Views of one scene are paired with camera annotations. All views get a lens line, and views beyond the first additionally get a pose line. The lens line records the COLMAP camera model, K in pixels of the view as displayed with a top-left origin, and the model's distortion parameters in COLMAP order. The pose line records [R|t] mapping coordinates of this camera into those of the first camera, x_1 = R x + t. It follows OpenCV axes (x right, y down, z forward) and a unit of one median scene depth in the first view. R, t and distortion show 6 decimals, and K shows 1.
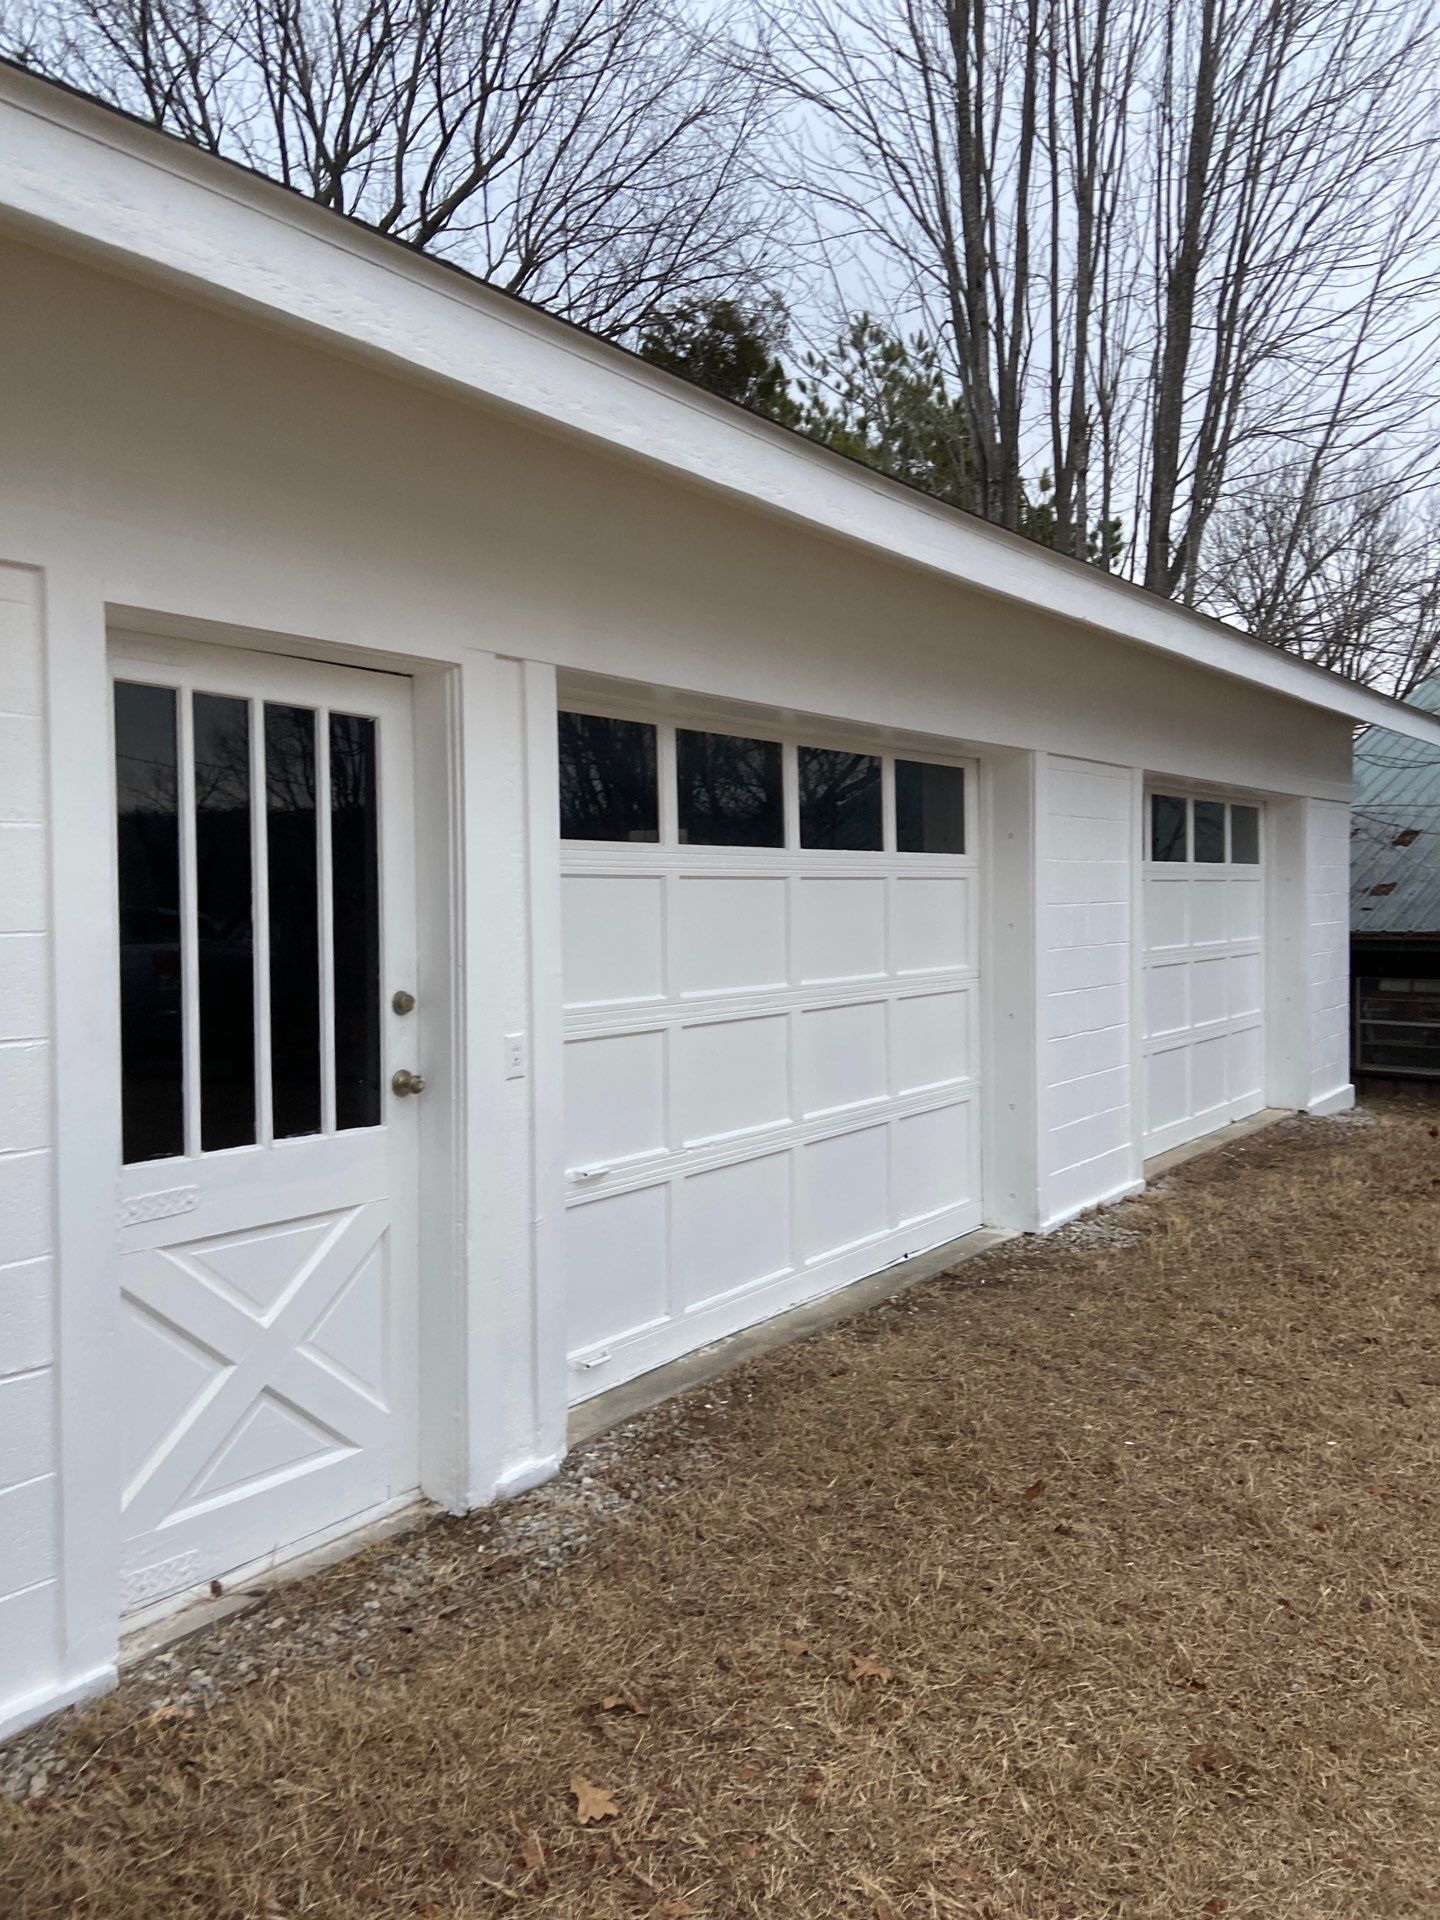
lens RADIAL K [[1364.4, 0, 720.0], [0, 1364.4, 960.0], [0, 0, 1]] dist [0.173568, -0.203981]
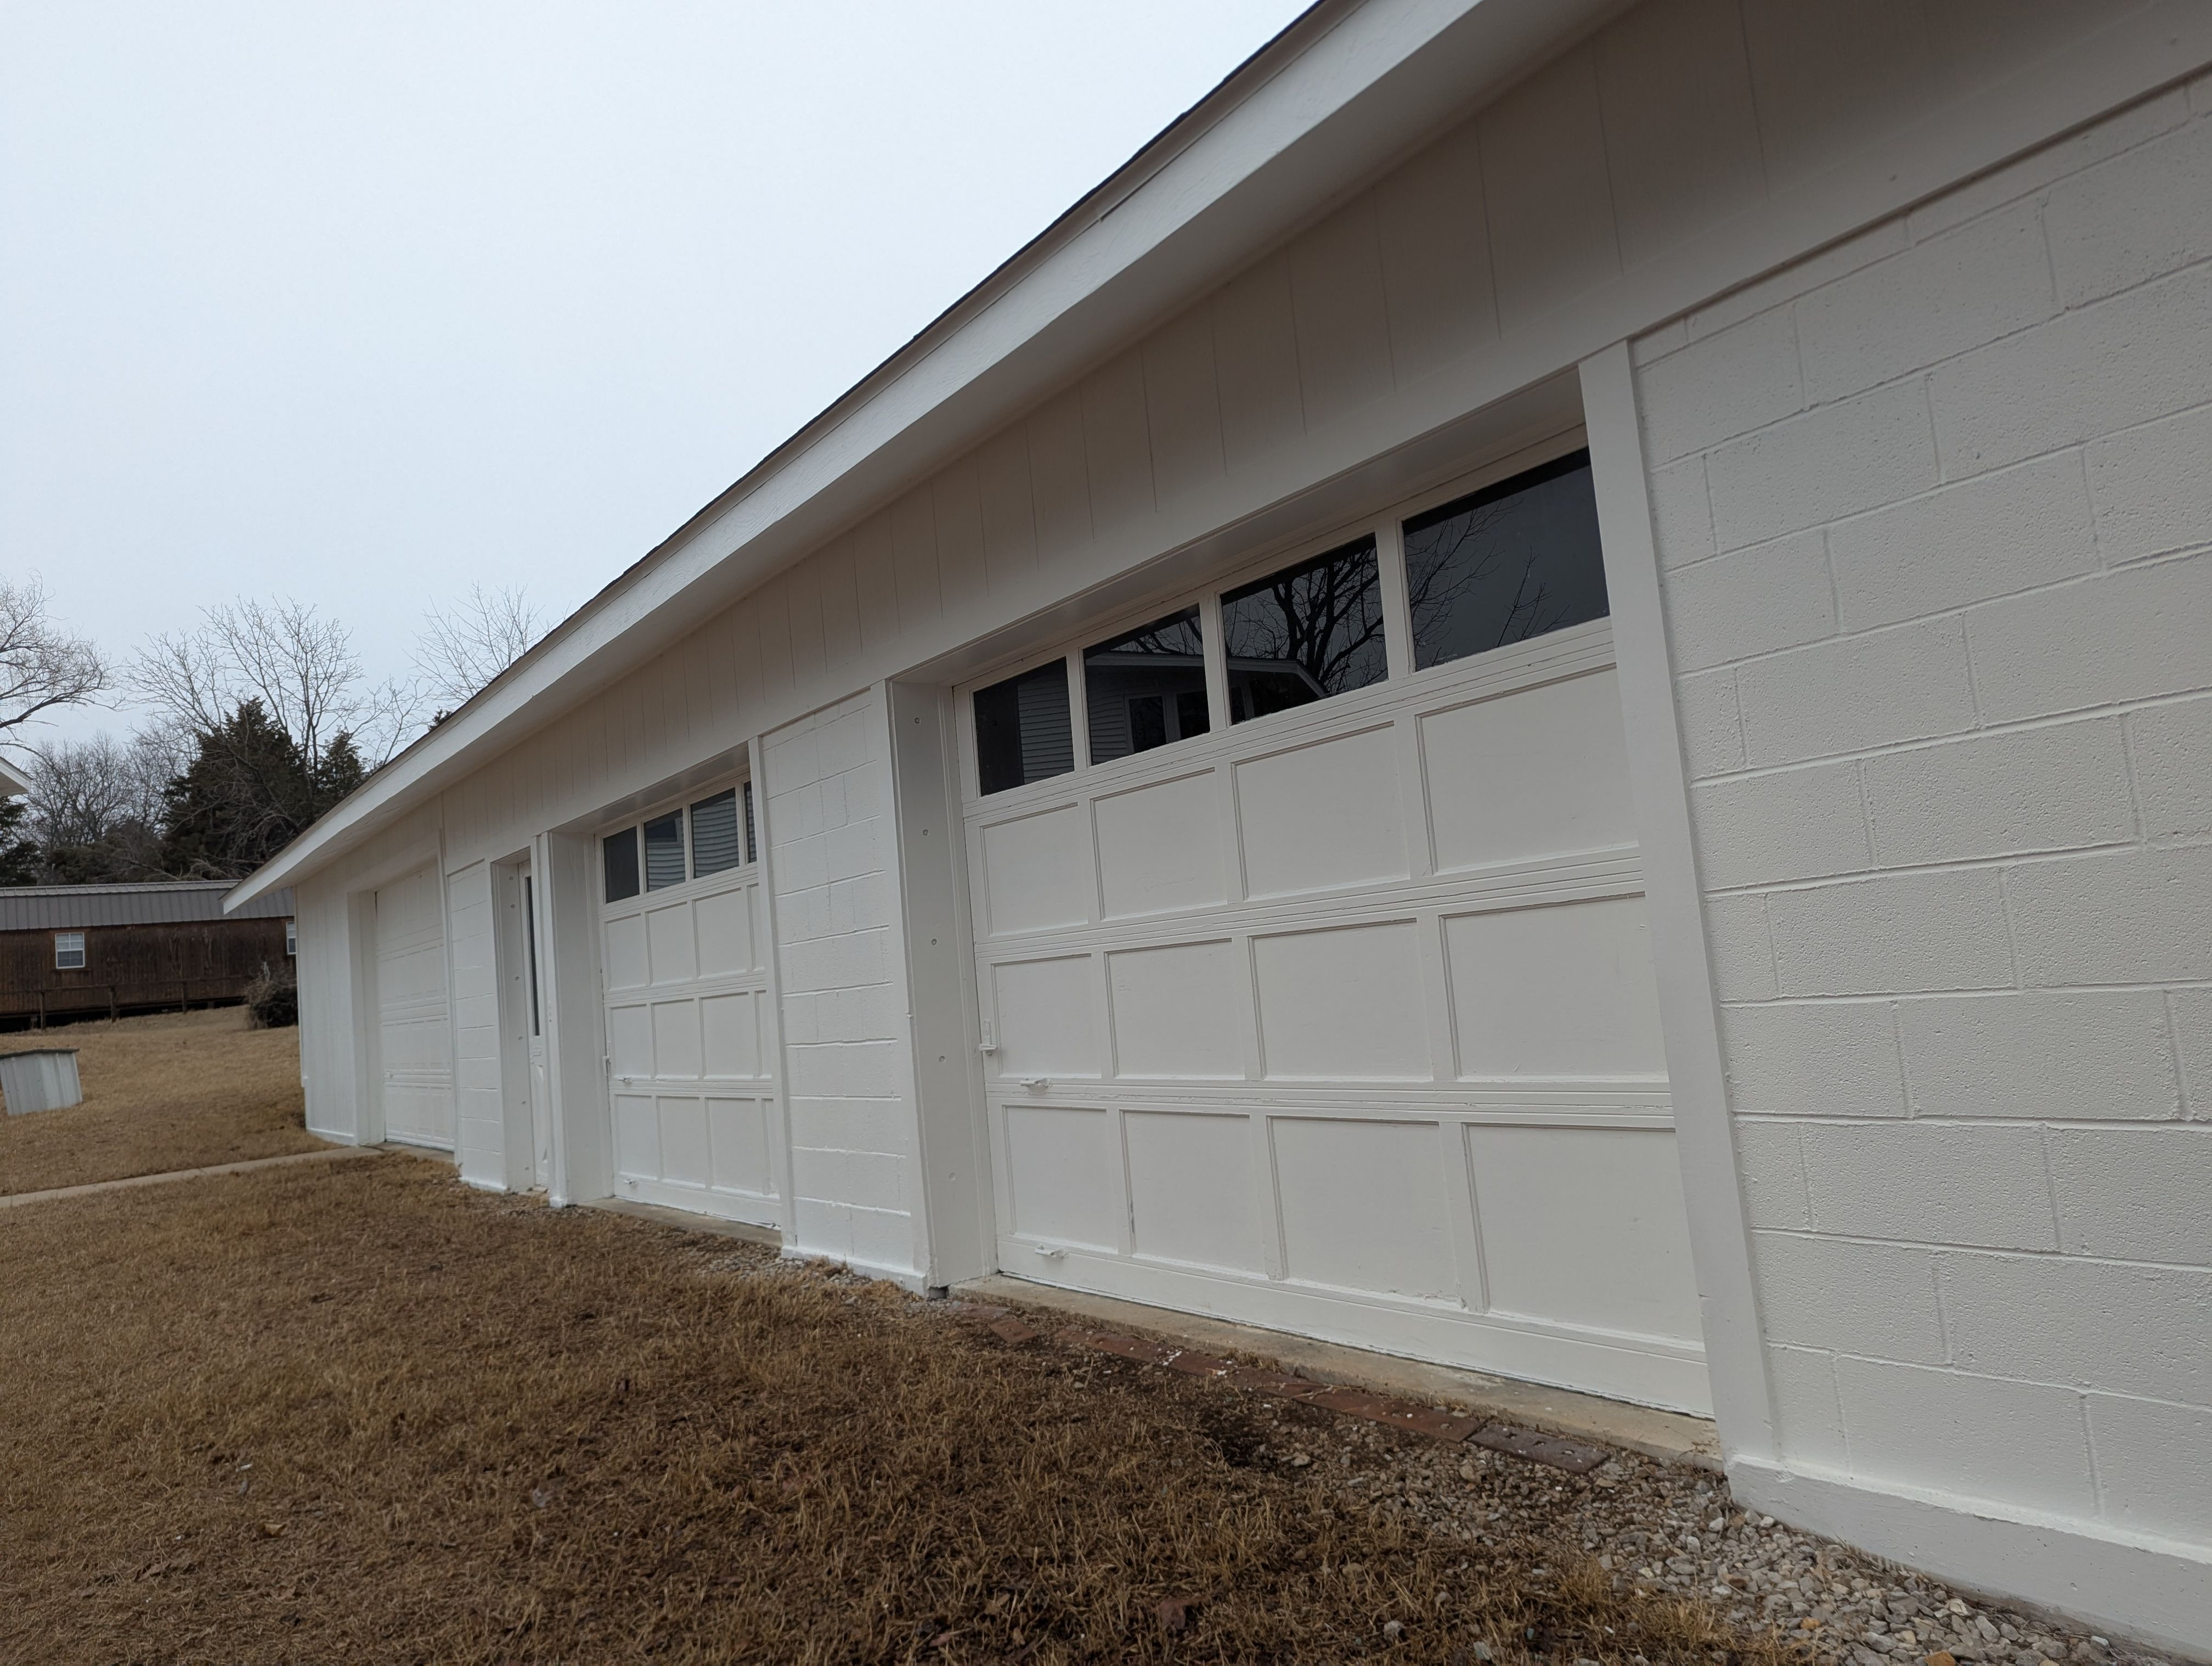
lens RADIAL K [[1572.1, 0, 1106.0], [0, 1572.1, 833.0], [0, 0, 1]] dist [0.173568, -0.203981]
pose [[-0.343793, 0.086082, -0.935092, 0.760605], [0.179582, 0.983438, 0.024508, -0.050087], [0.921714, -0.159500, -0.353558, 1.067135]]
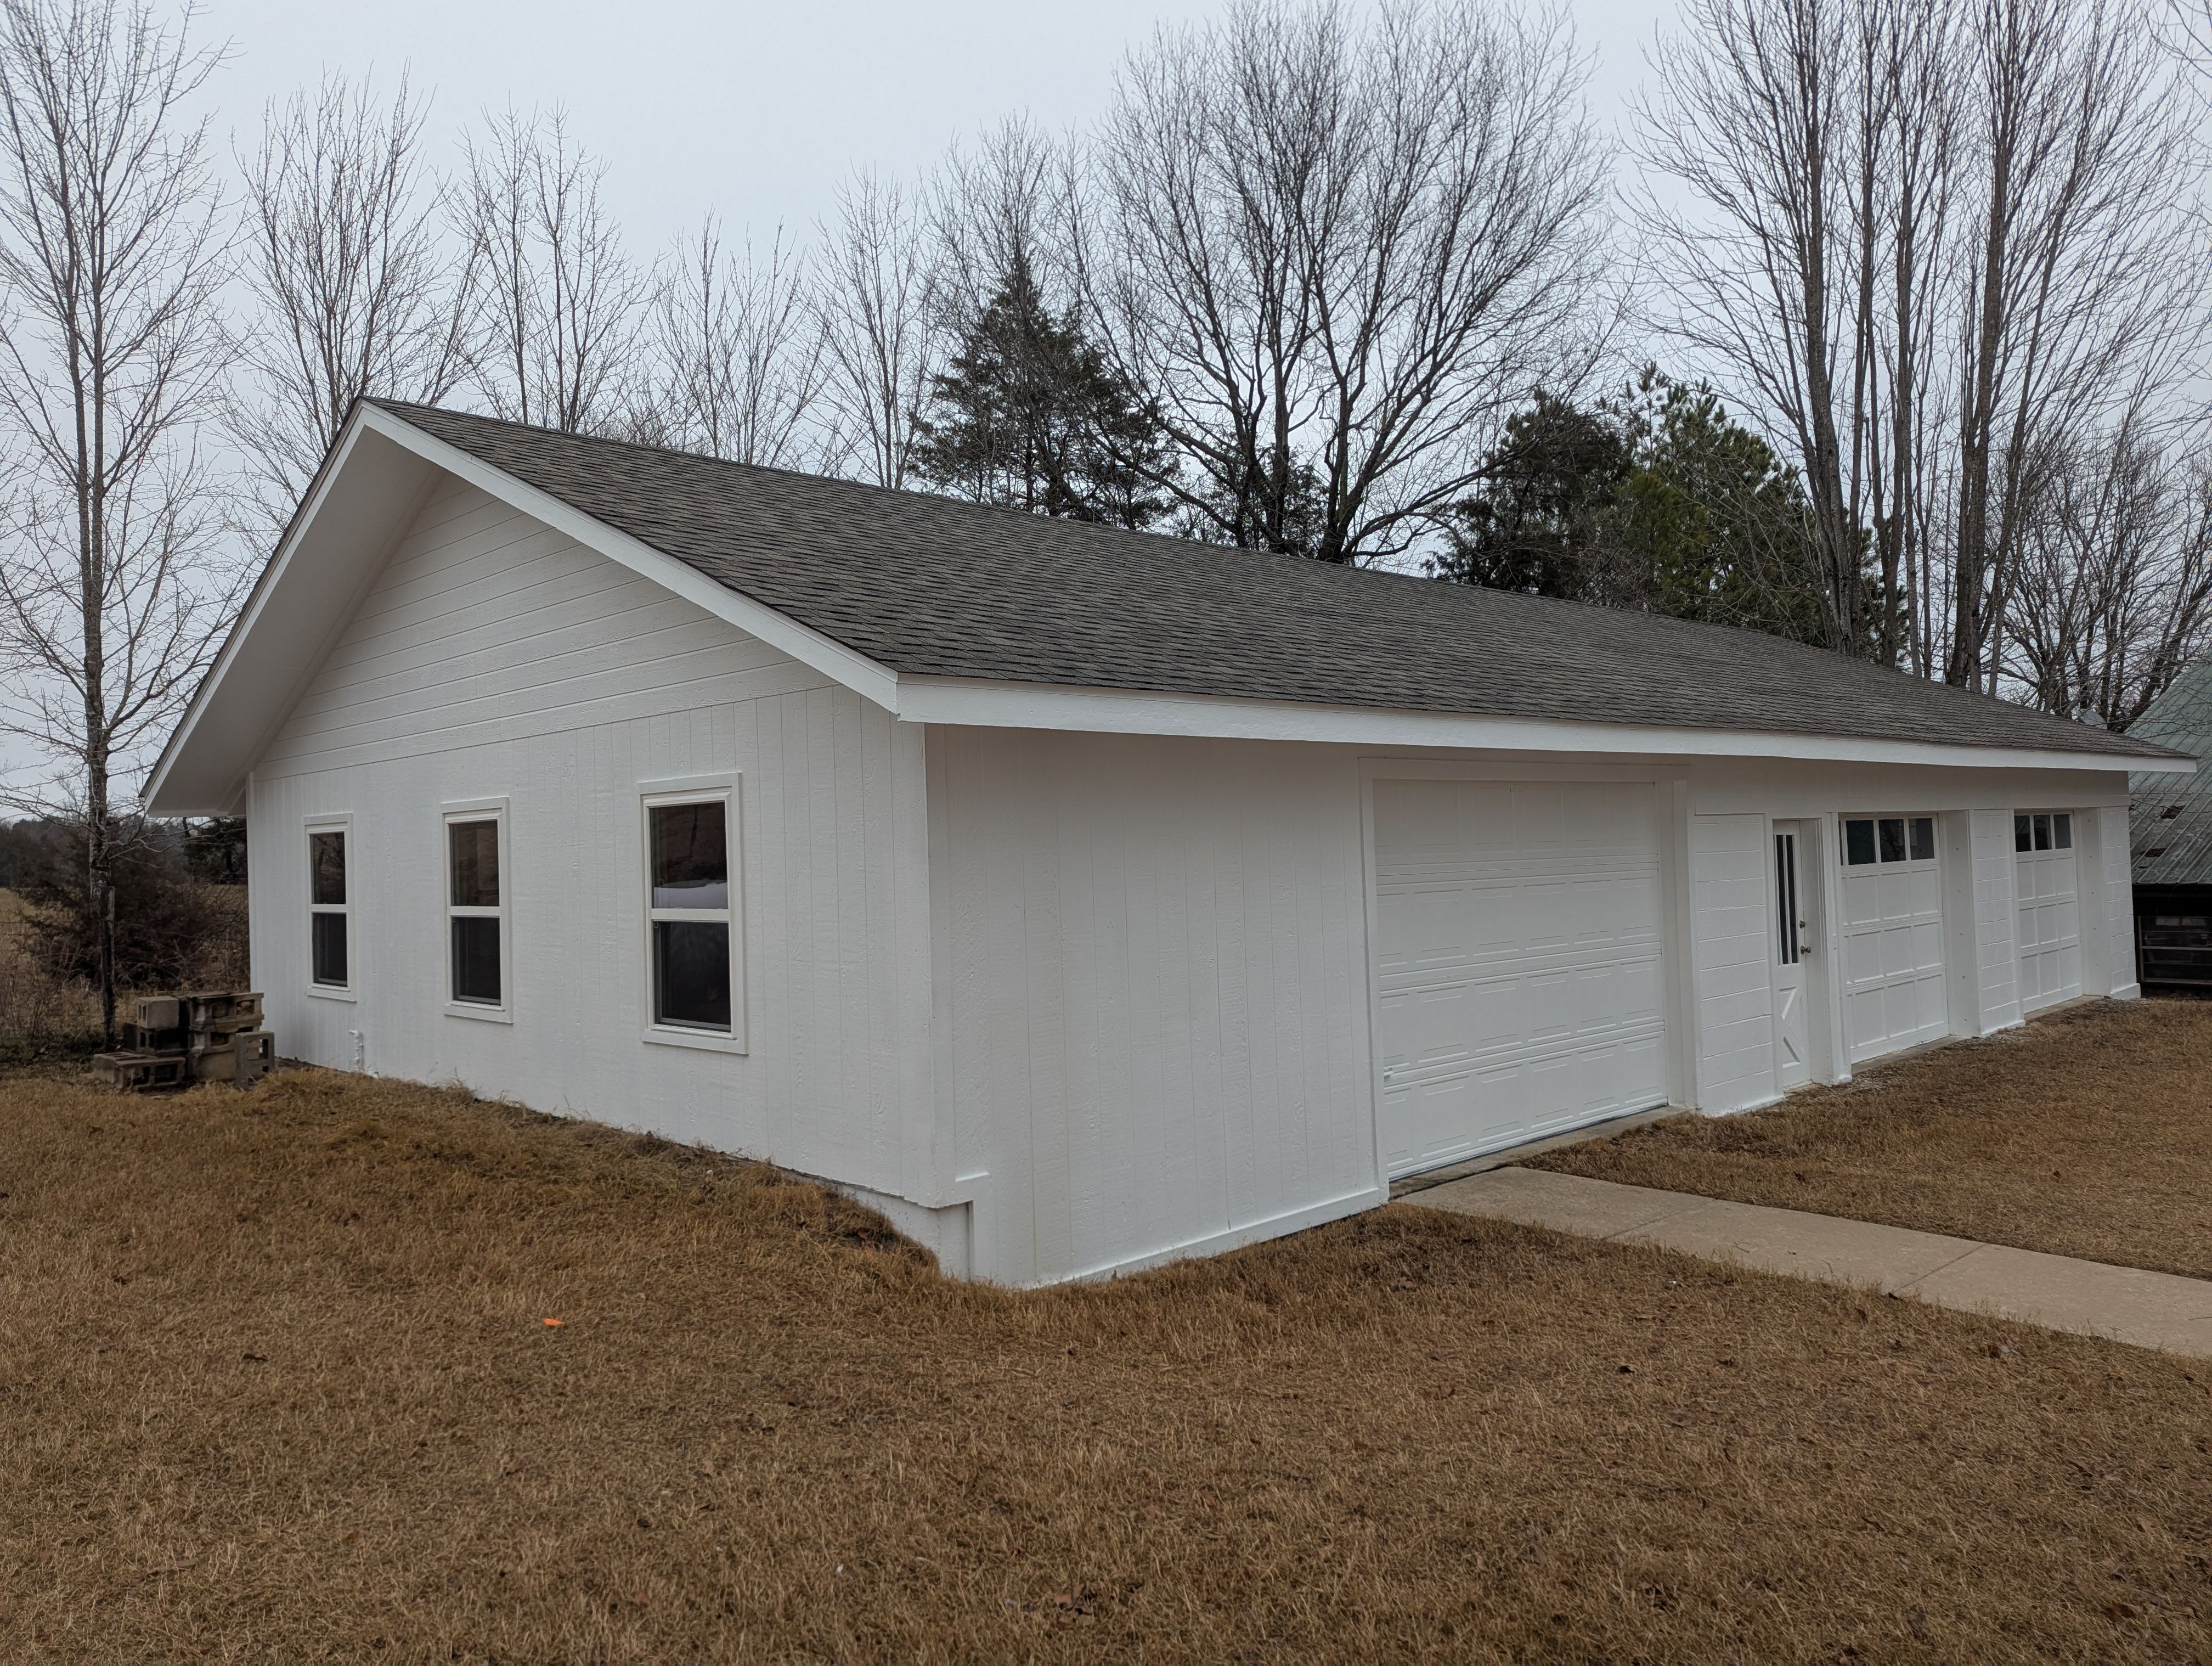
lens RADIAL K [[1572.1, 0, 1106.0], [0, 1572.1, 833.0], [0, 0, 1]] dist [0.173568, -0.203981]
pose [[0.989772, -0.027642, -0.139953, -0.477018], [0.020134, 0.998295, -0.054784, -0.002777], [0.141229, 0.051406, 0.988641, -1.074732]]
